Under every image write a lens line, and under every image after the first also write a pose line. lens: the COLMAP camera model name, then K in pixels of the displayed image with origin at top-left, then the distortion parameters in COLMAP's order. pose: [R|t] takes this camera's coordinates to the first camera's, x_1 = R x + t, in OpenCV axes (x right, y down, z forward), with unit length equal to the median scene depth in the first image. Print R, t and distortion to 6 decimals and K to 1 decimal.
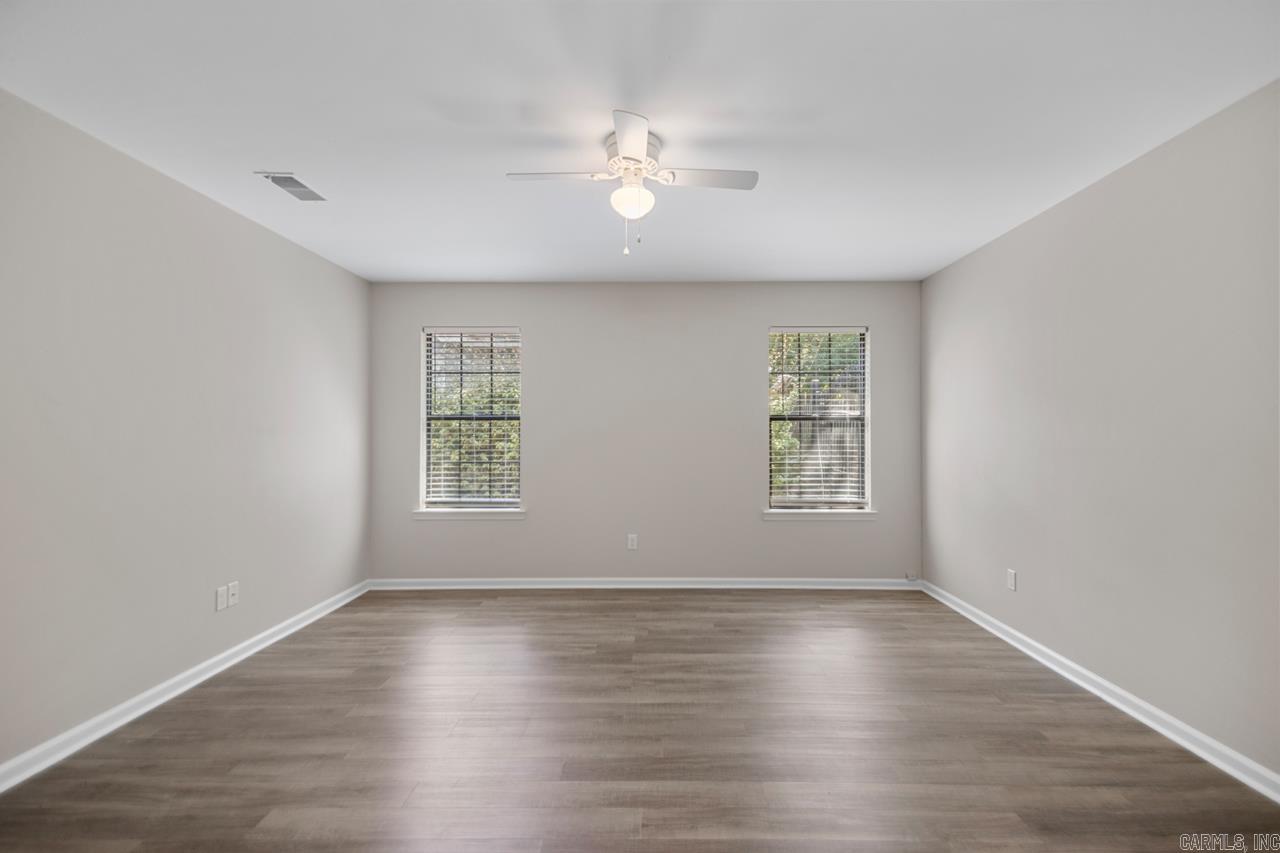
lens RADIAL K [[603.5, 0, 647.5], [0, 603.5, 427.6], [0, 0, 1]] dist [0.034319, -0.015922]
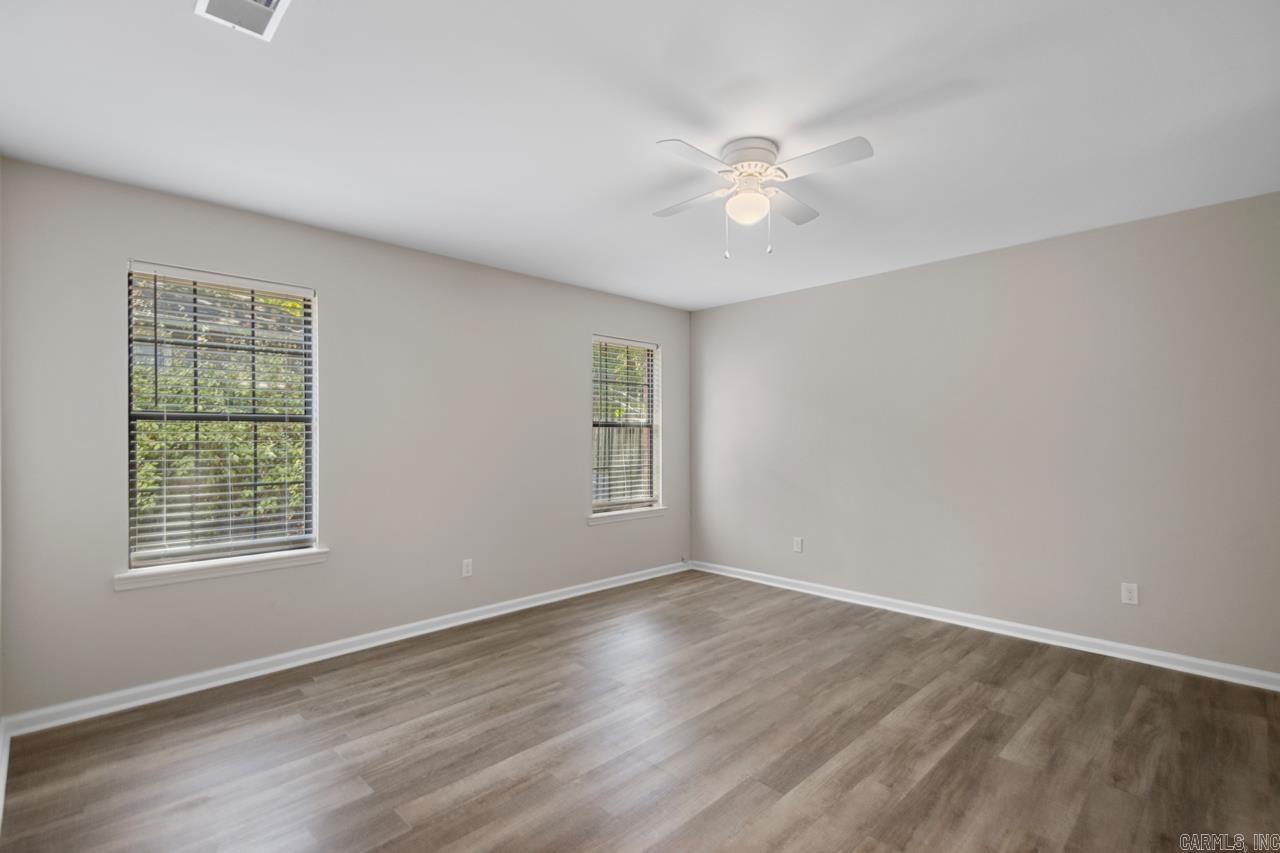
lens RADIAL K [[603.5, 0, 664.9], [0, 603.5, 431.3], [0, 0, 1]] dist [0.034319, -0.015922]
pose [[0.690892, 0.004690, 0.722942, -0.727171], [0.001168, 0.999970, -0.007603, 0.007007], [-0.722957, 0.006097, 0.690866, 0.344667]]
